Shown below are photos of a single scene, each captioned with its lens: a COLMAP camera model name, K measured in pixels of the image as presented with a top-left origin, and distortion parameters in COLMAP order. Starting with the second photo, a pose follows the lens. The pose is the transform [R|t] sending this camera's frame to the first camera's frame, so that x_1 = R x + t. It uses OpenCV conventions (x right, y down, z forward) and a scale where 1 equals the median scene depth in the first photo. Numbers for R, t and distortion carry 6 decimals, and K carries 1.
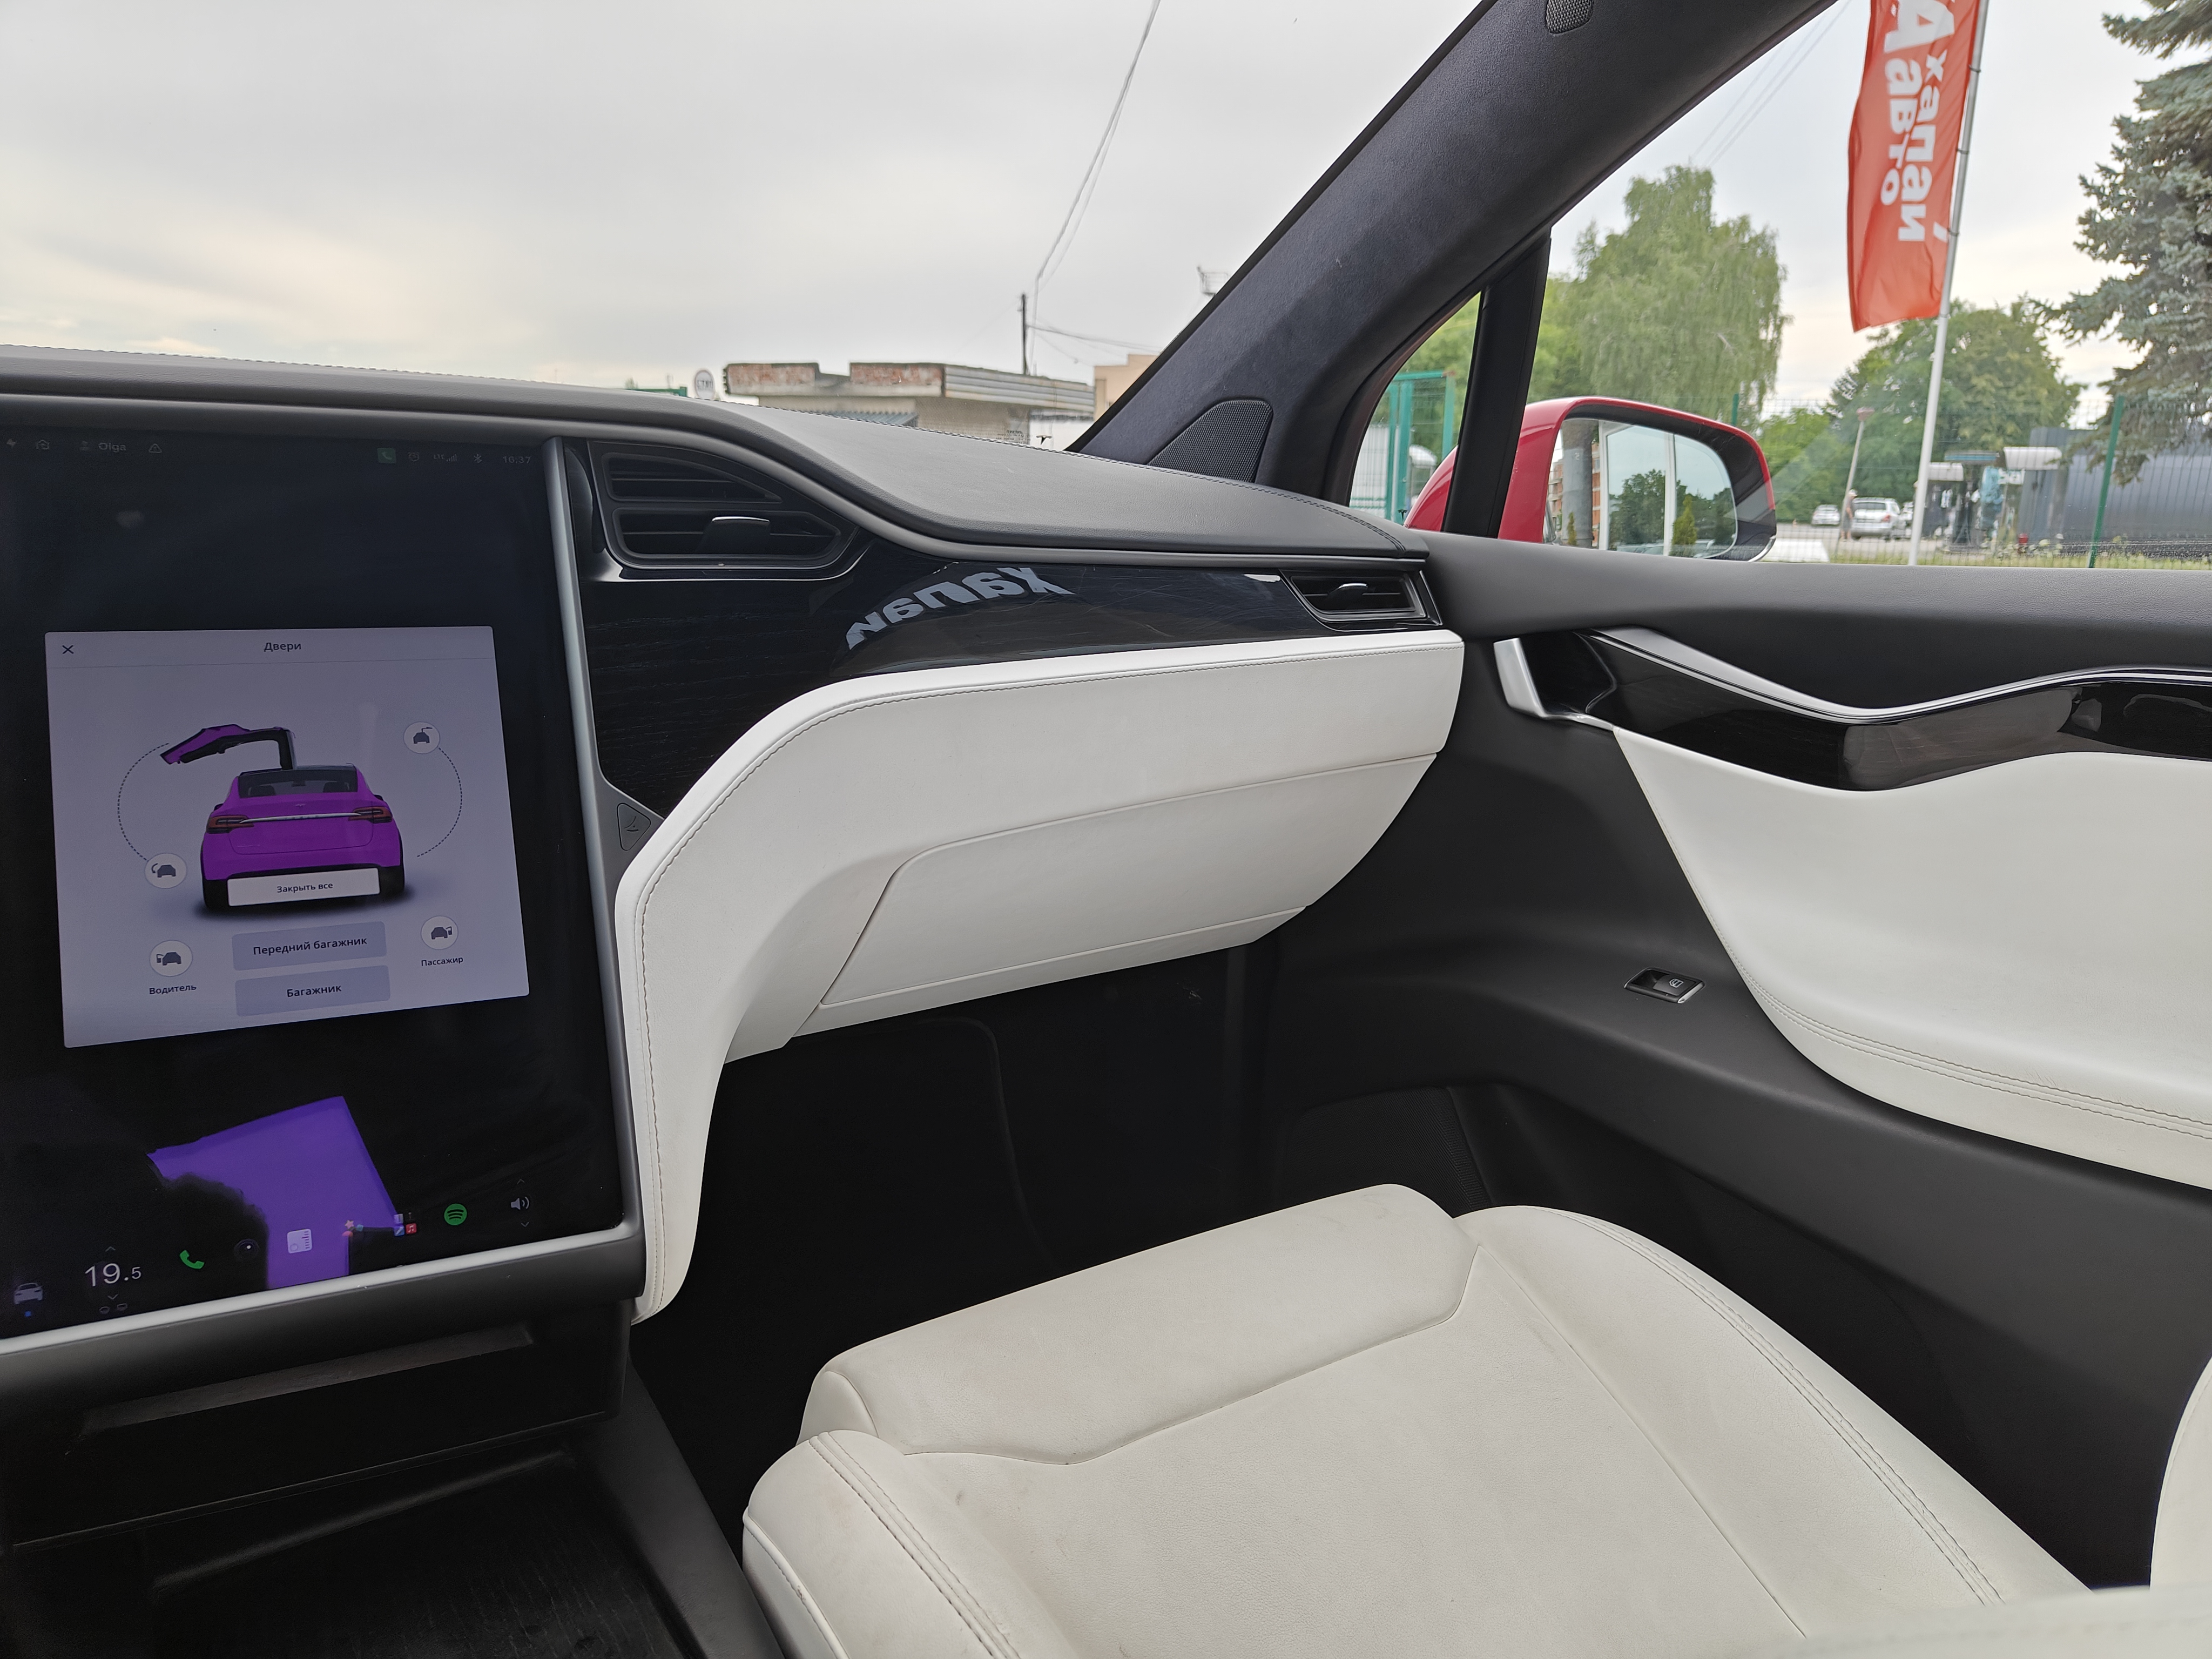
lens RADIAL K [[1531.1, 0, 1095.5], [0, 1531.1, 832.0], [0, 0, 1]] dist [0.002841, 0.005399]
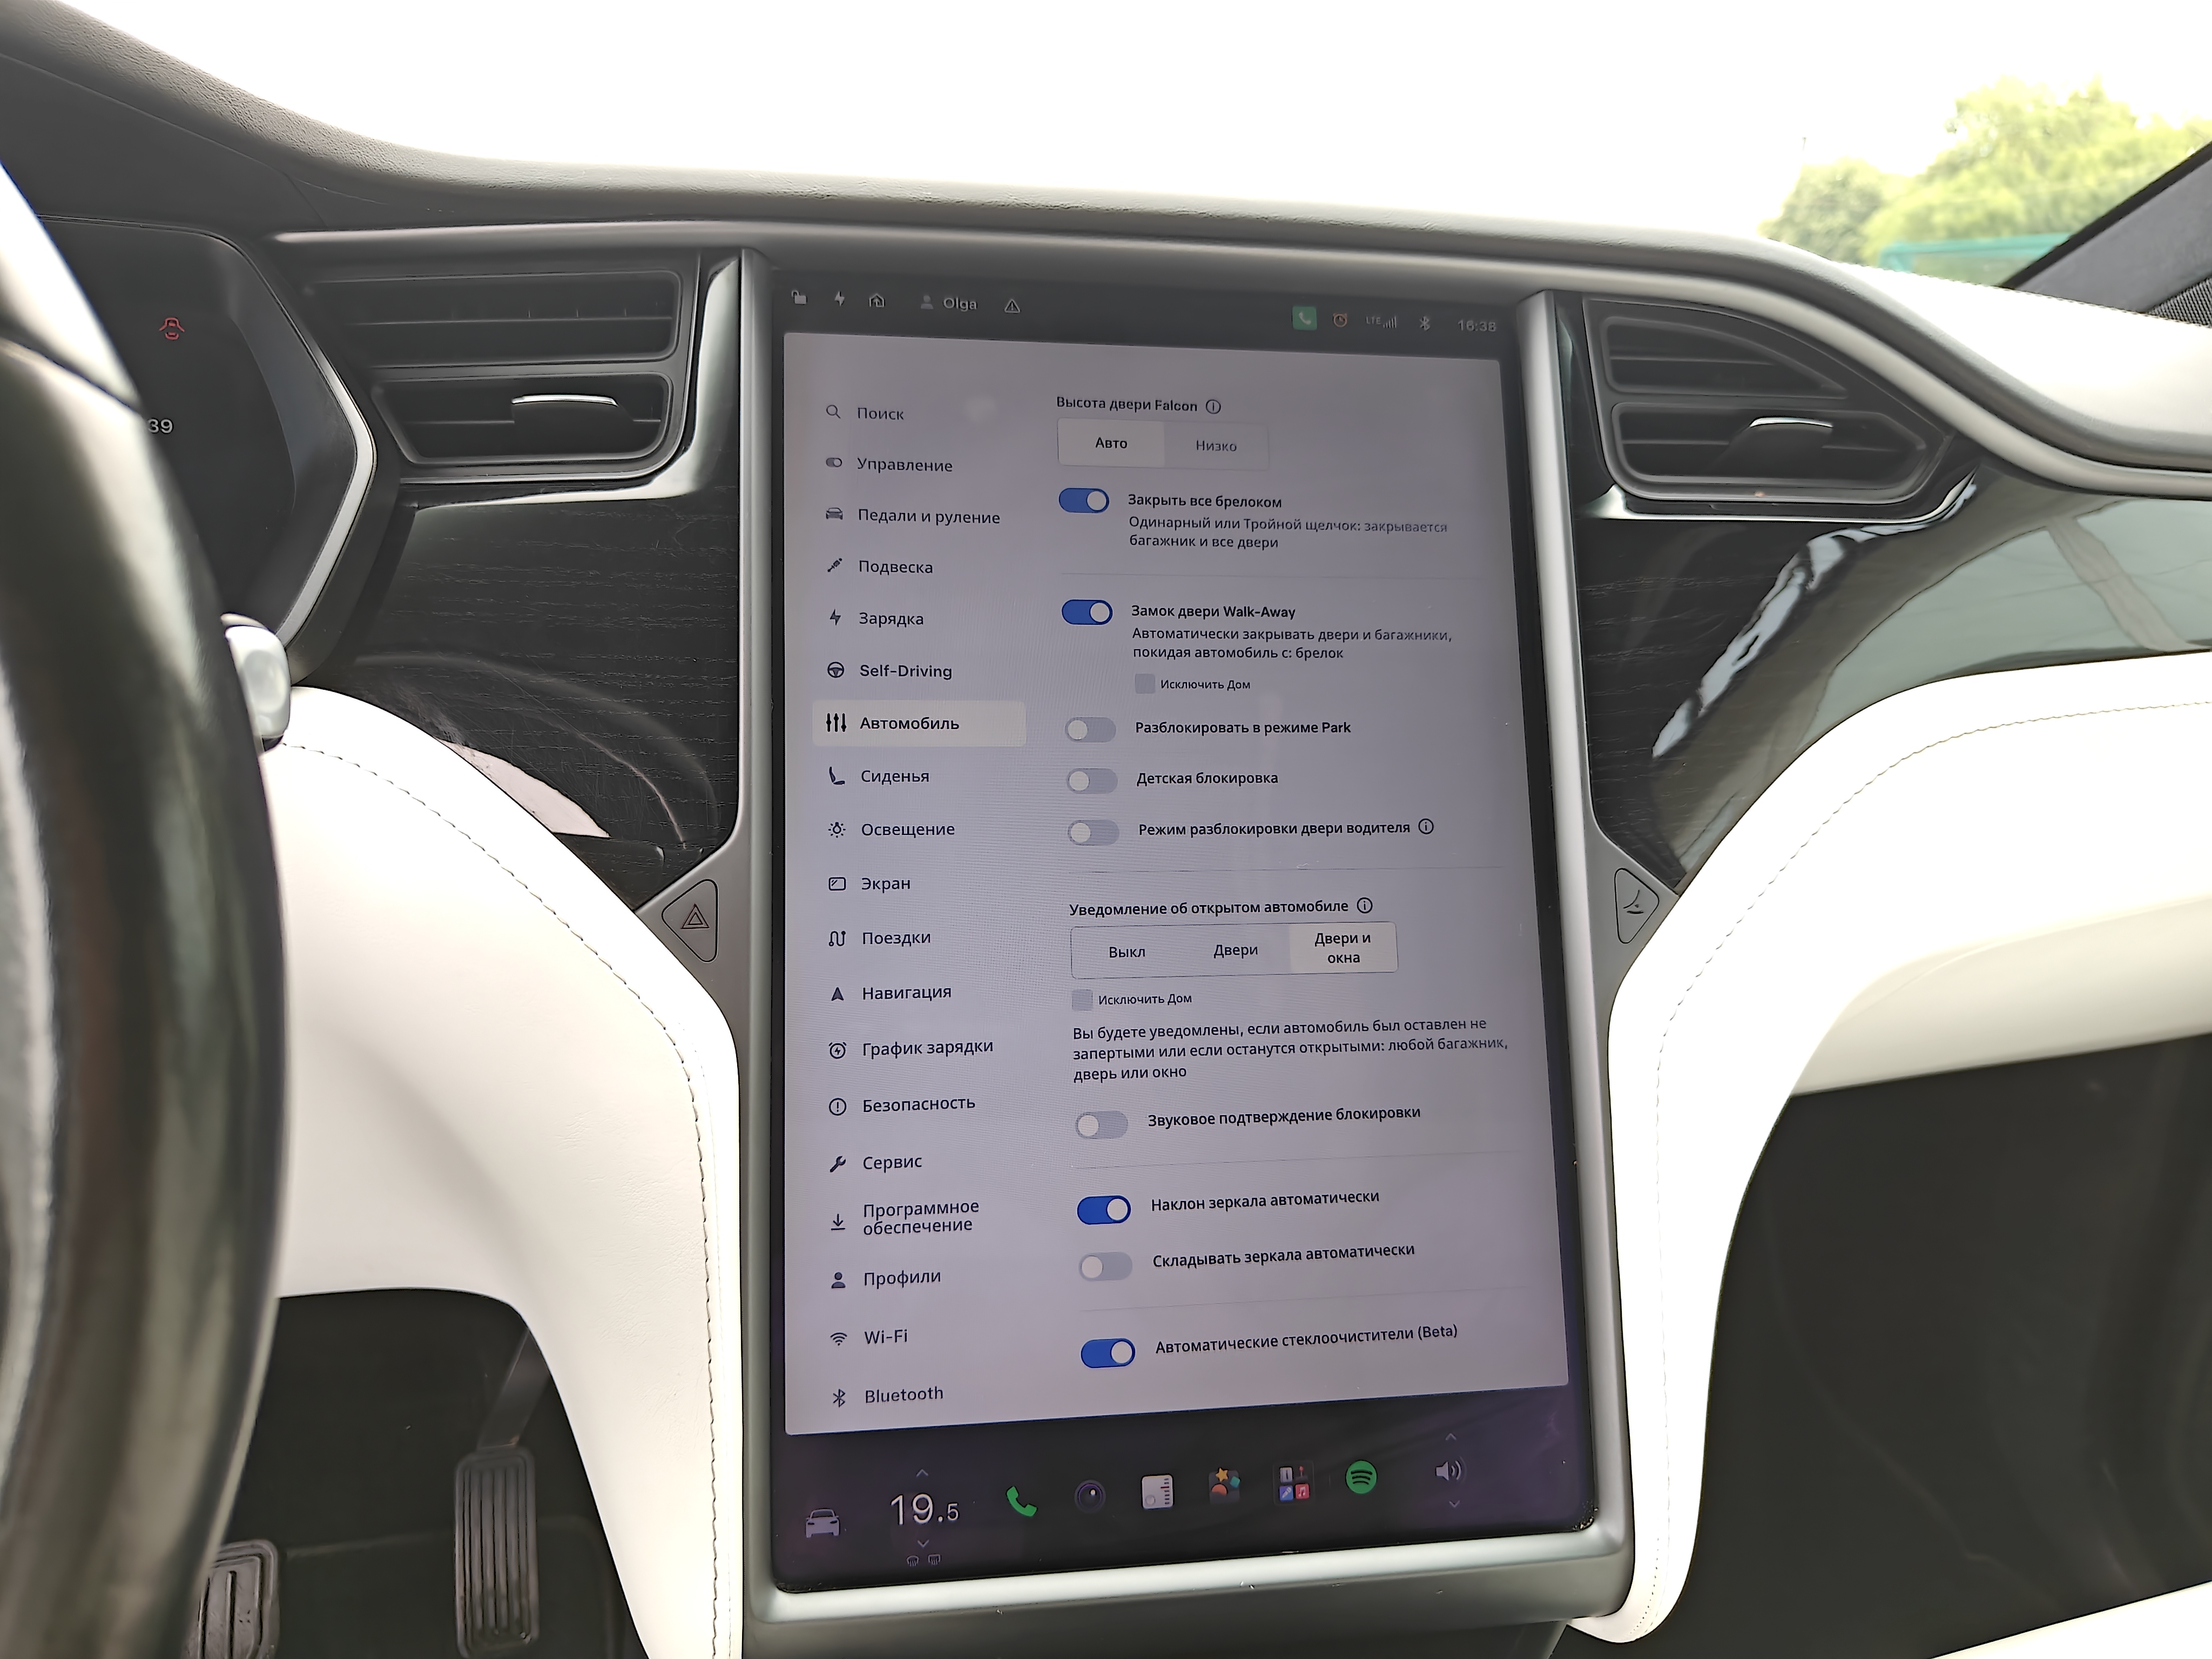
lens RADIAL K [[1568.6, 0, 1106.0], [0, 1568.6, 829.5], [0, 0, 1]] dist [-0.005039, -0.004279]
pose [[0.950830, 0.100109, -0.293087, -0.330724], [-0.078799, 0.993373, 0.083666, -0.074844], [0.299520, -0.056457, 0.952418, 0.312516]]
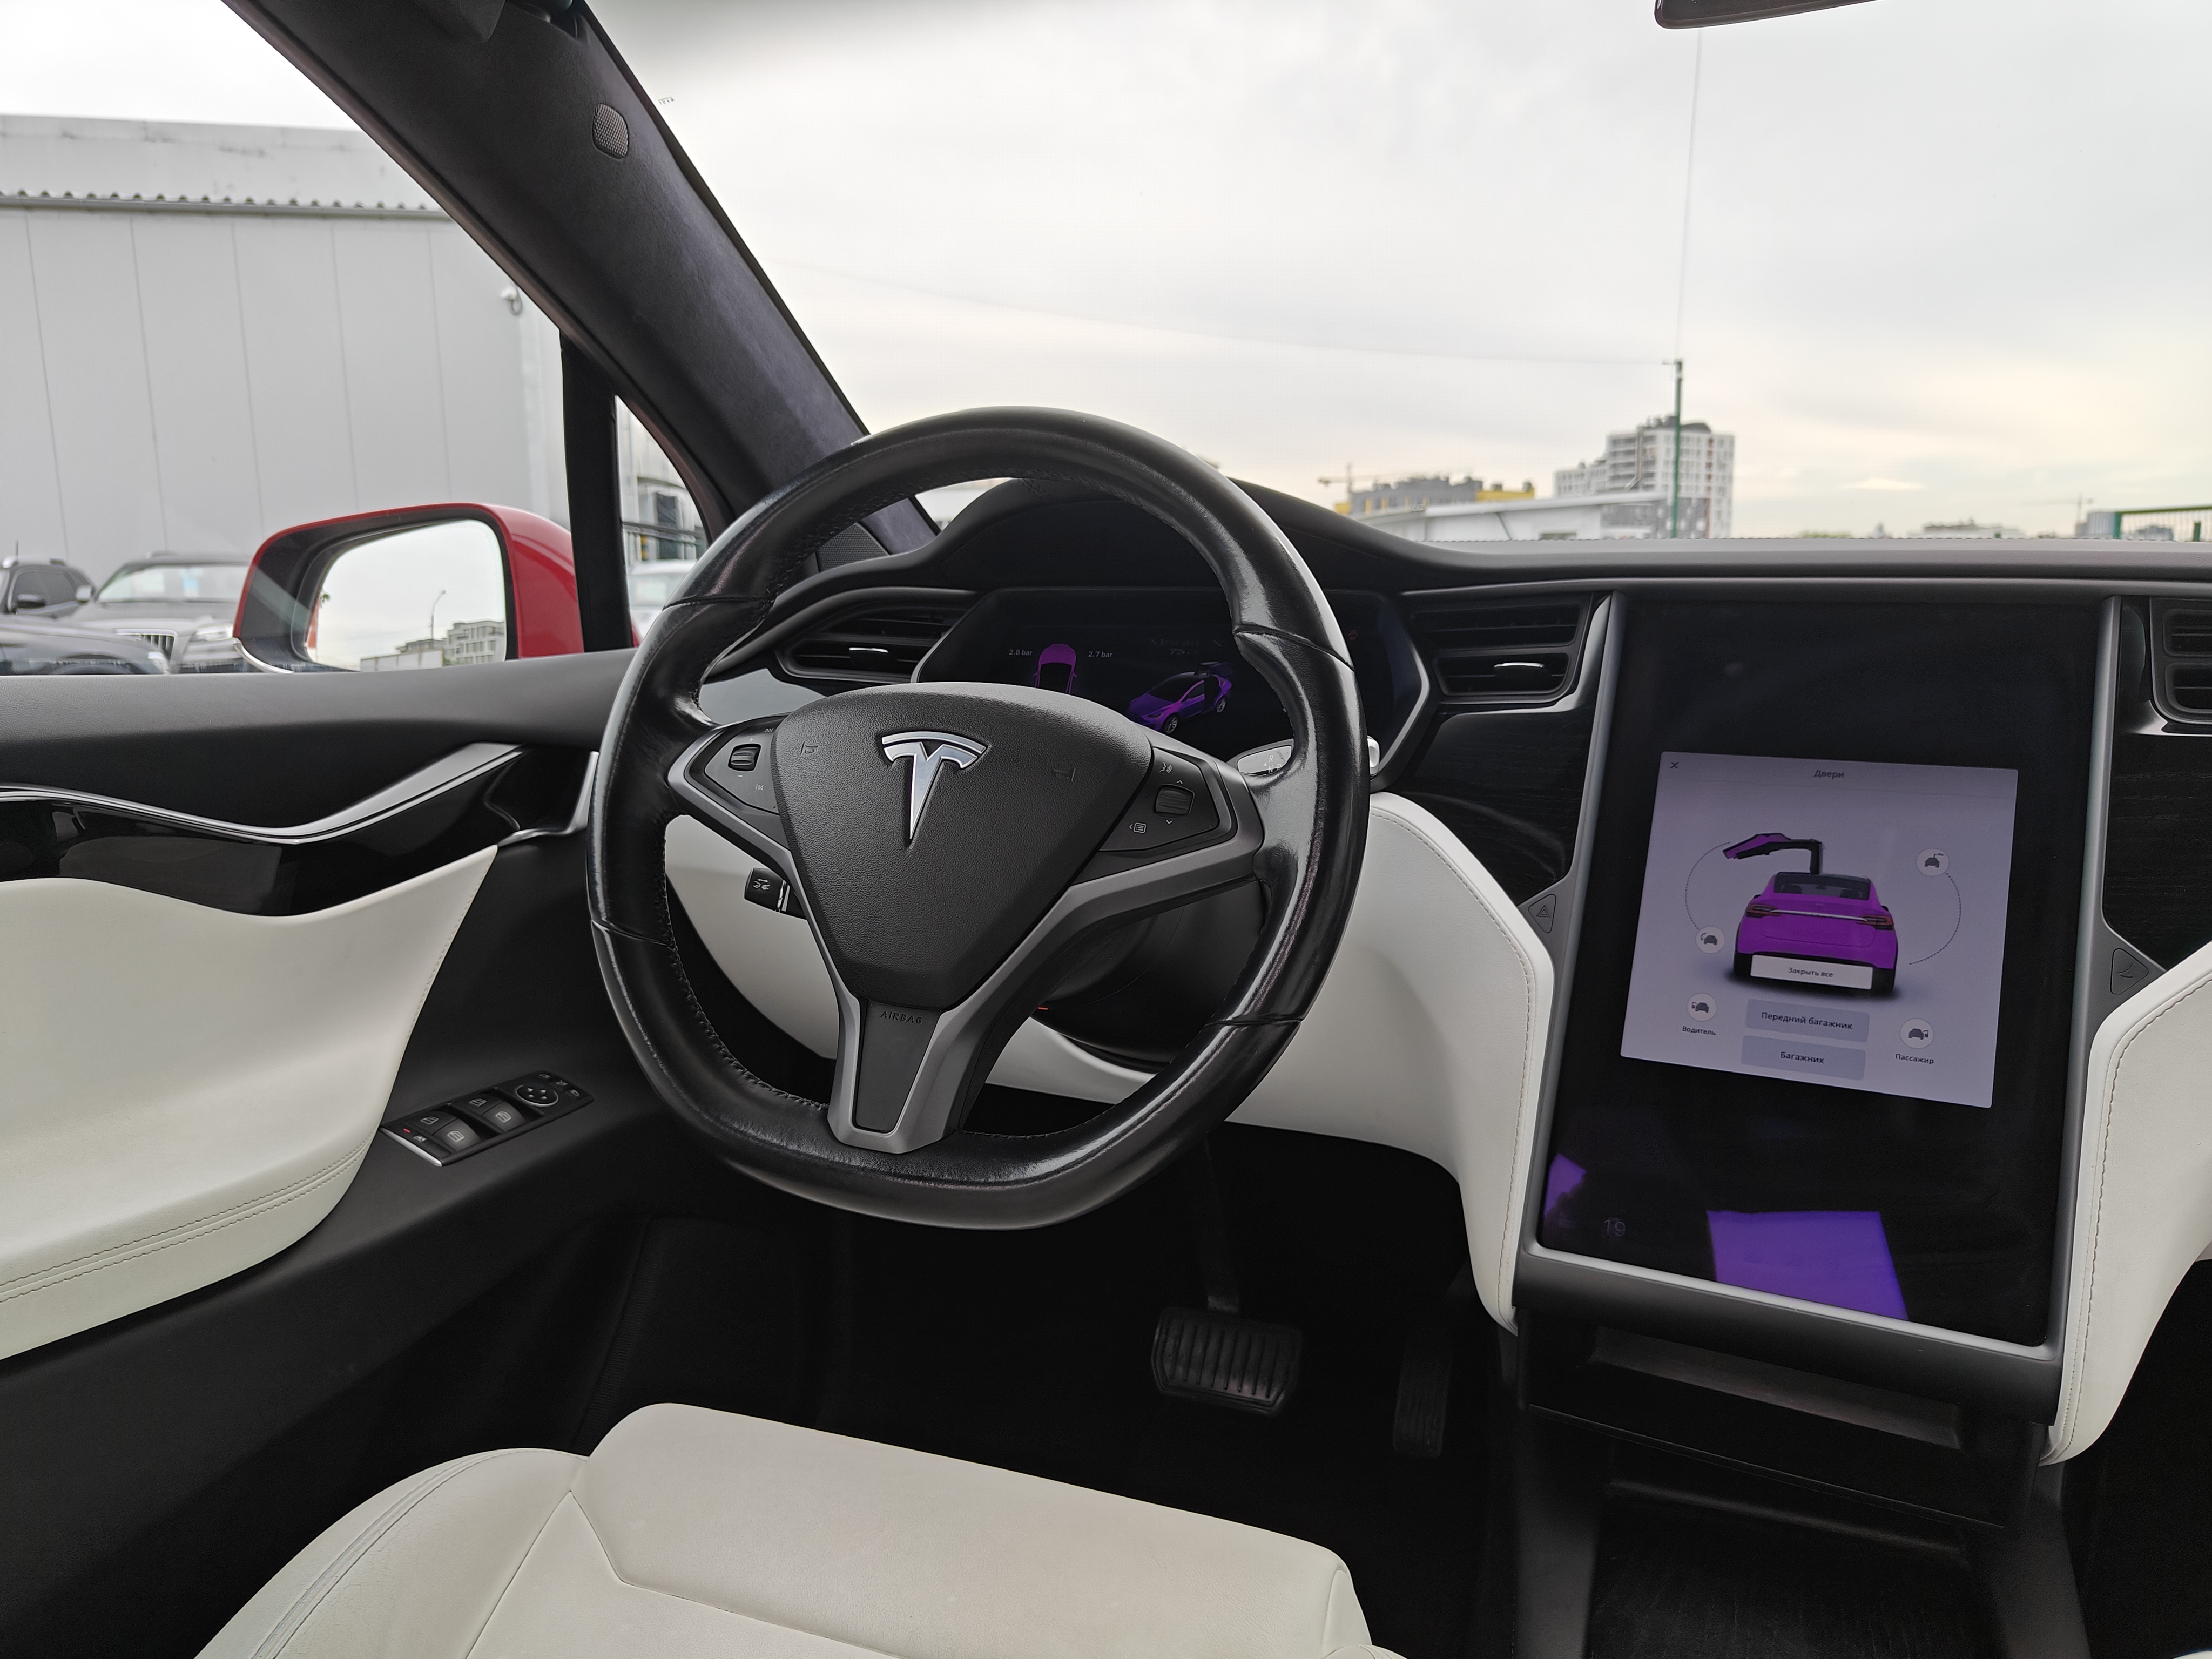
lens RADIAL K [[1561.6, 0, 1107.4], [0, 1561.6, 827.1], [0, 0, 1]] dist [-0.005436, 0.000270]
pose [[0.562291, 0.098158, -0.821093, 0.160322], [-0.170590, 0.985342, 0.000972, 0.015974], [0.809153, 0.139523, 0.570793, -0.154932]]
